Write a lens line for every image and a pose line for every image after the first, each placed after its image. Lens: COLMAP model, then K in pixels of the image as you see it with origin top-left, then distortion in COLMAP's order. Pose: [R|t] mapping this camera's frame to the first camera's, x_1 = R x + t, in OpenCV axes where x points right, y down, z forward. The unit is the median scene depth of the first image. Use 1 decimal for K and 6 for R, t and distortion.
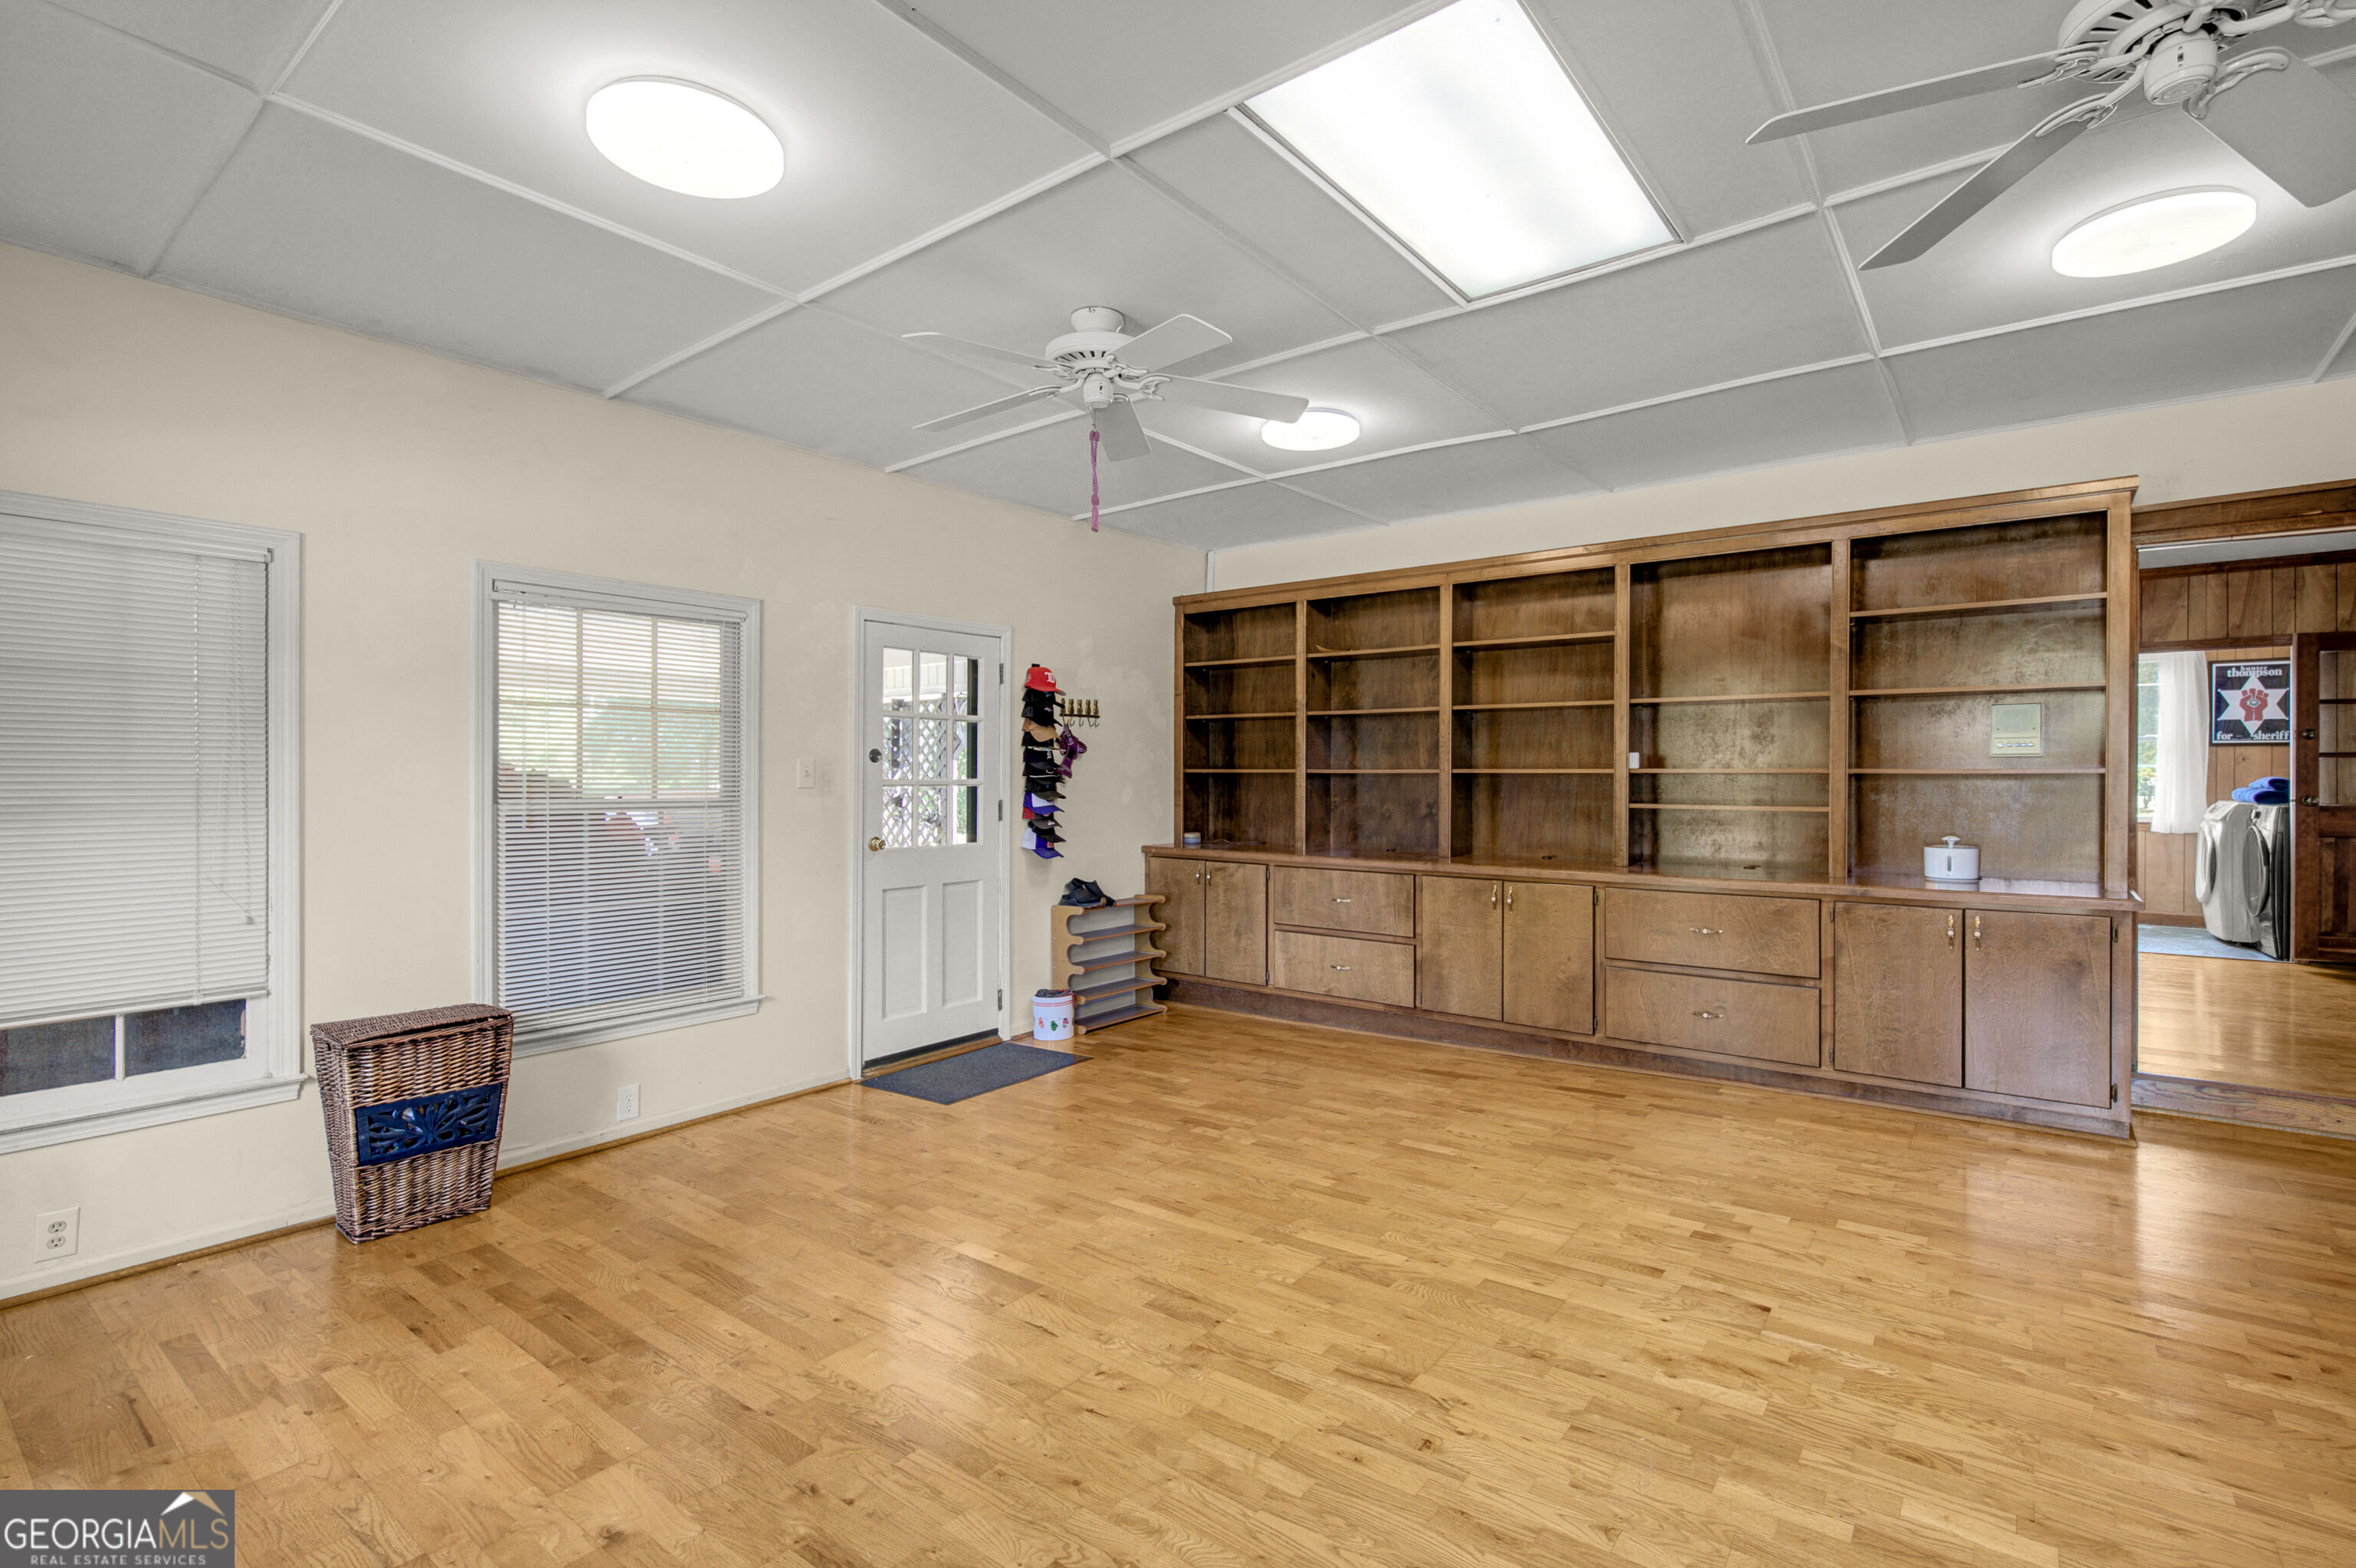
lens RADIAL K [[1127.2, 0, 1199.0], [0, 1127.2, 785.4], [0, 0, 1]] dist [0.001011, 0.000492]
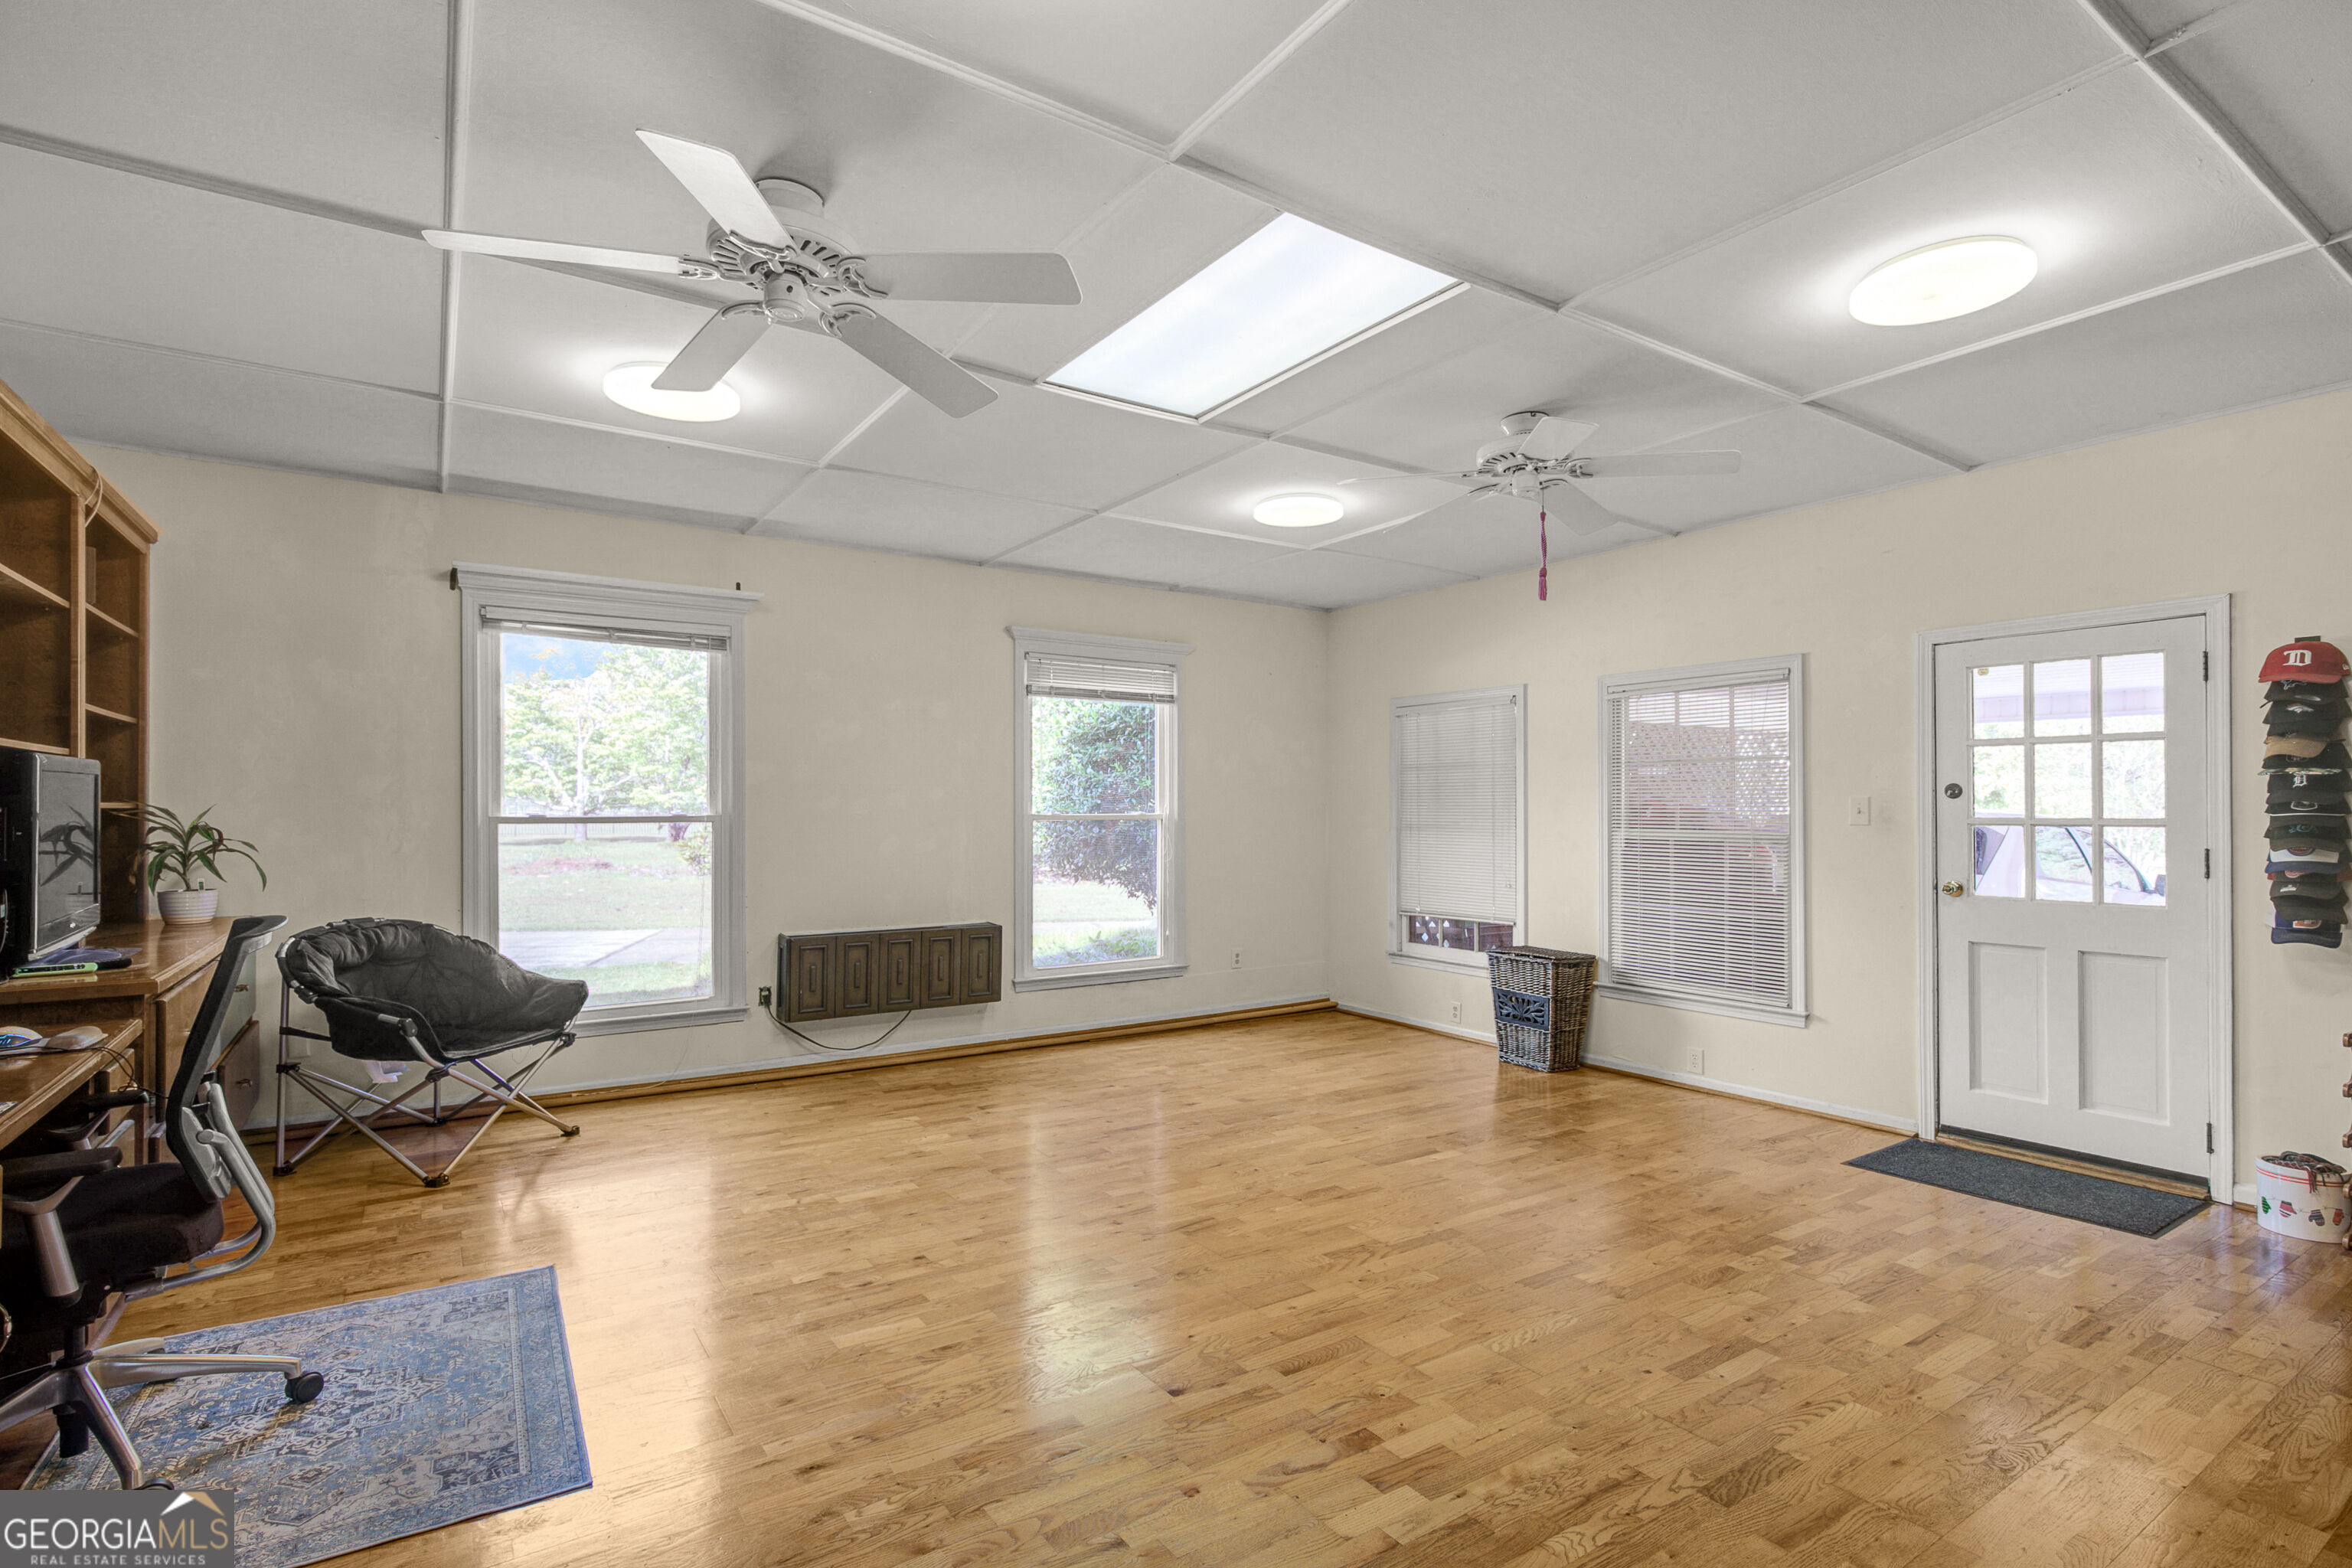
lens RADIAL K [[1083.3, 0, 1202.5], [0, 1083.3, 784.5], [0, 0, 1]] dist [0.001817, -0.000611]
pose [[-0.310246, -0.021611, -0.950411, 0.971109], [-0.007001, 0.999766, -0.020448, -0.012412], [0.950630, 0.000310, -0.310325, 0.932089]]
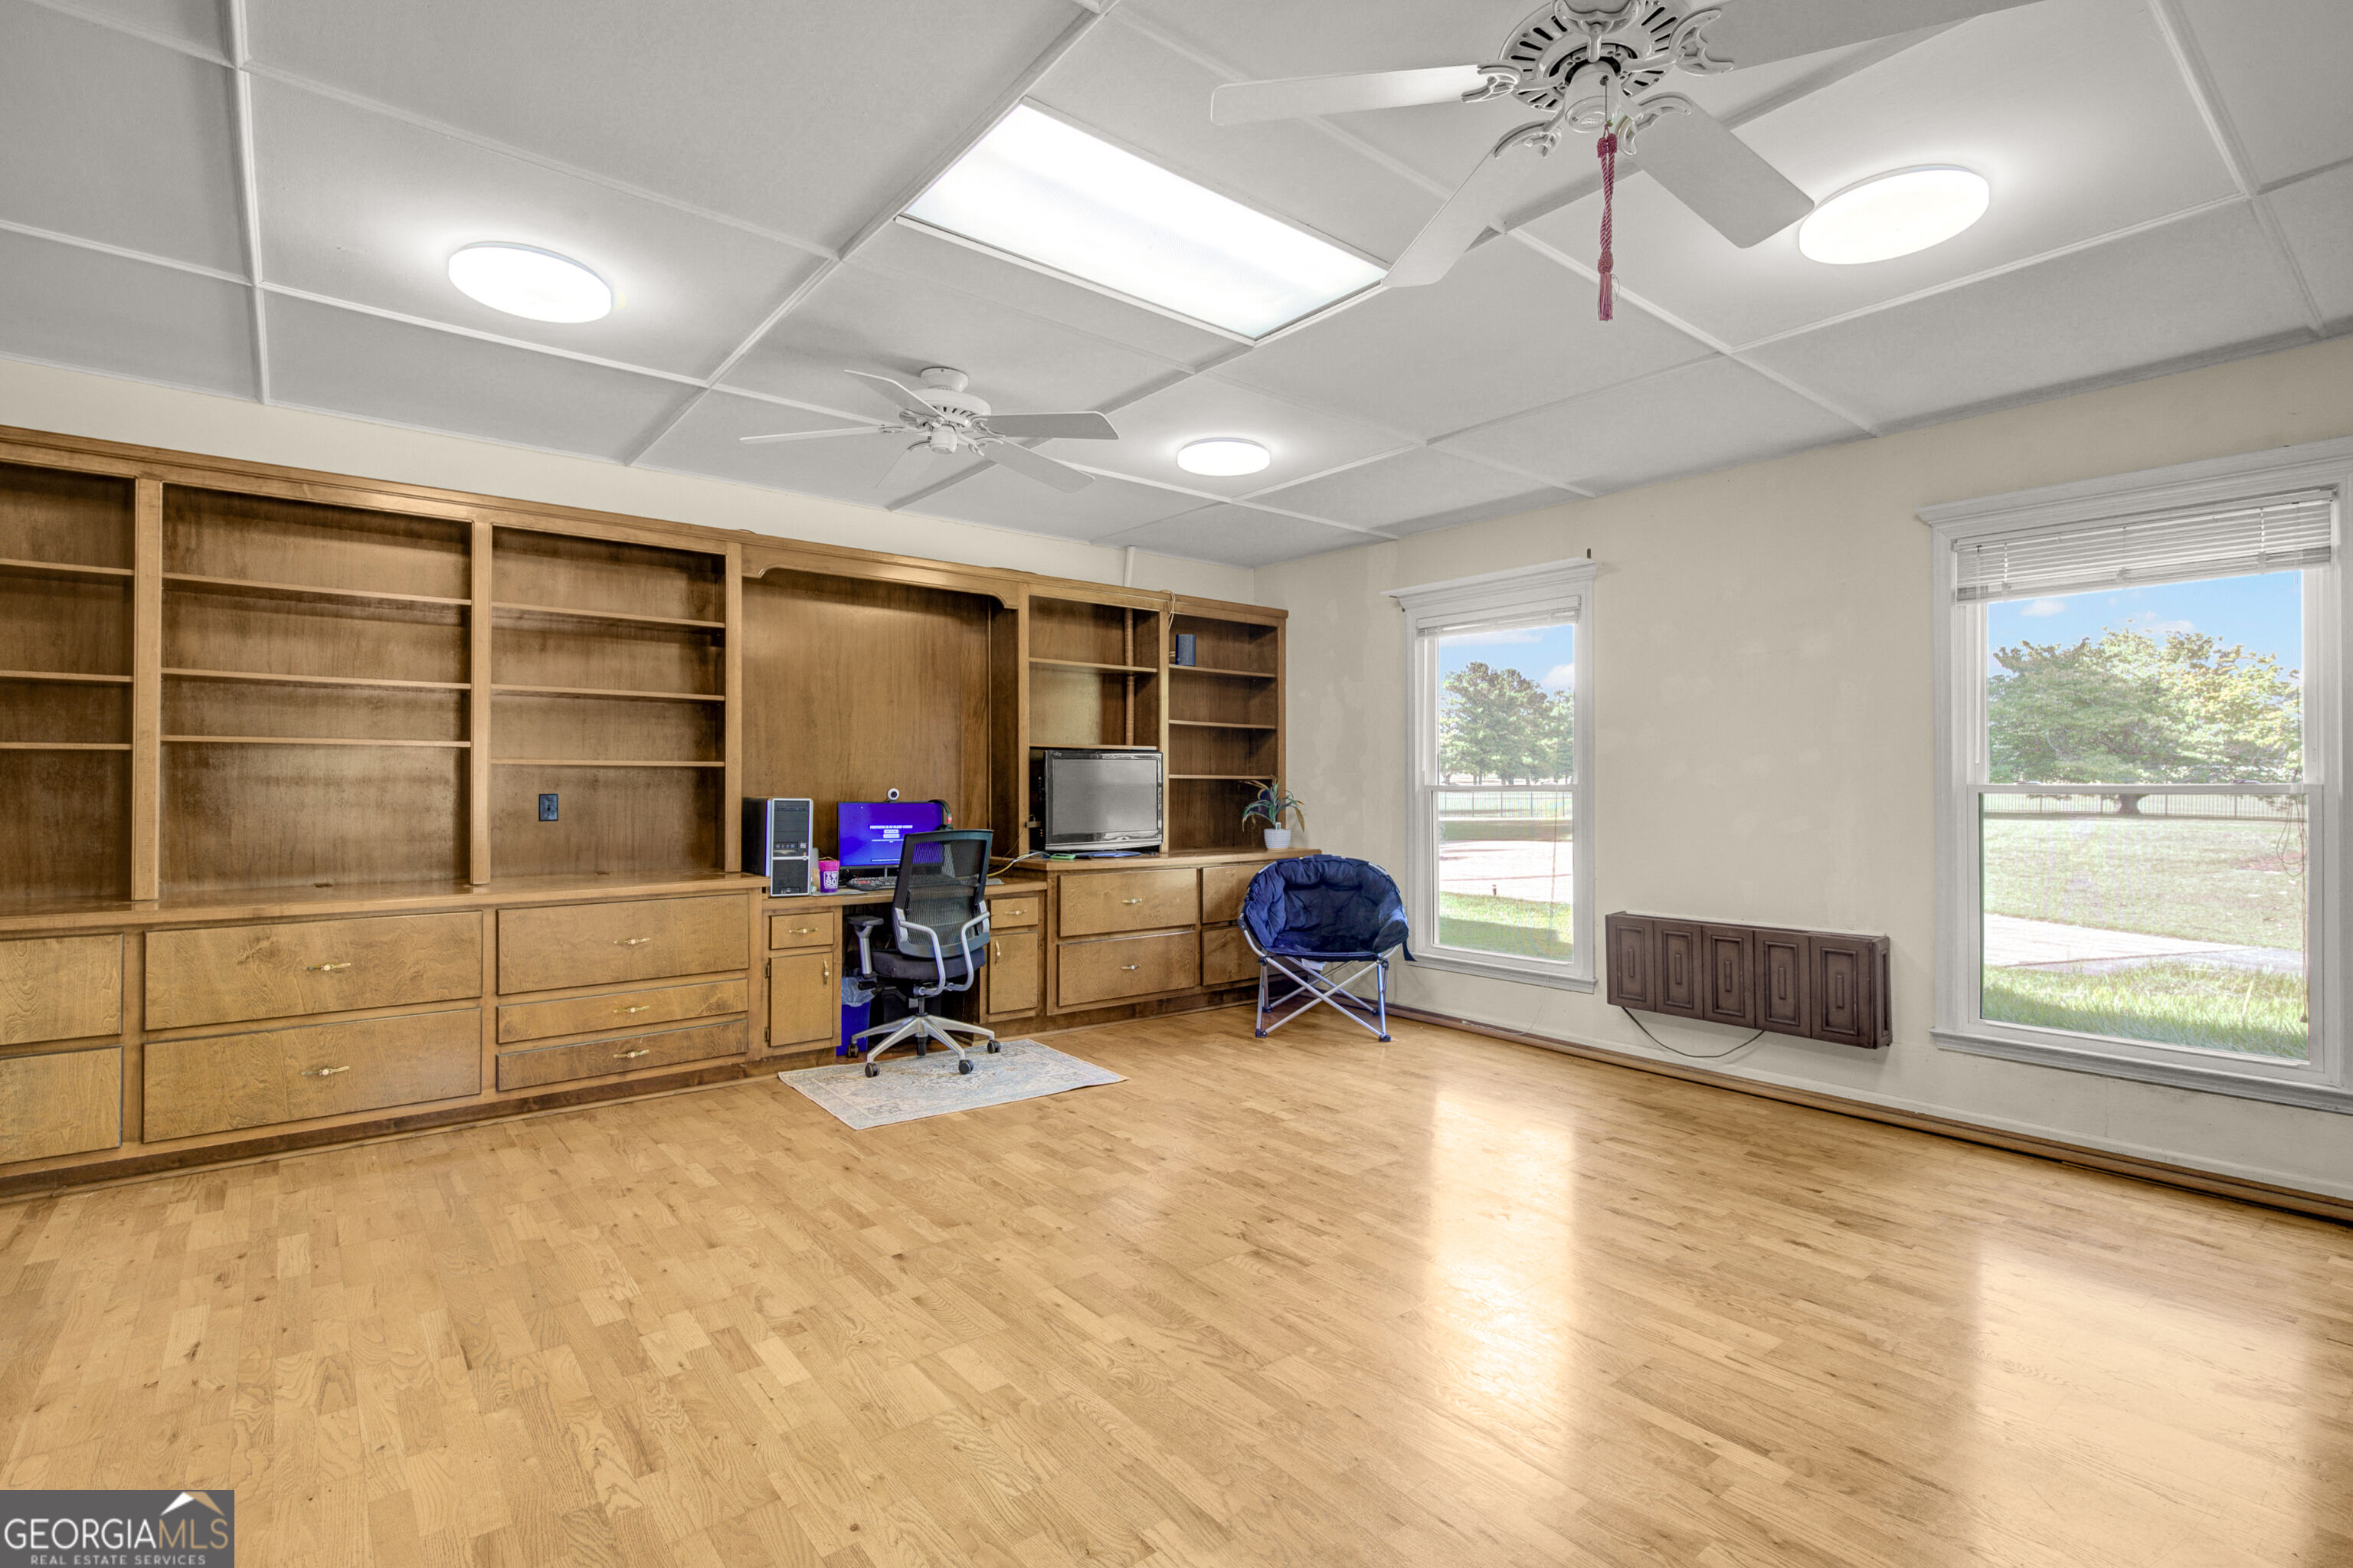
lens RADIAL K [[1125.9, 0, 1197.5], [0, 1125.9, 785.4], [0, 0, 1]] dist [0.001011, 0.000492]
pose [[-0.974863, -0.004397, 0.222762, -0.020353], [-0.003222, 0.999979, 0.005637, -0.004031], [-0.222783, 0.004778, -0.974856, 1.444810]]
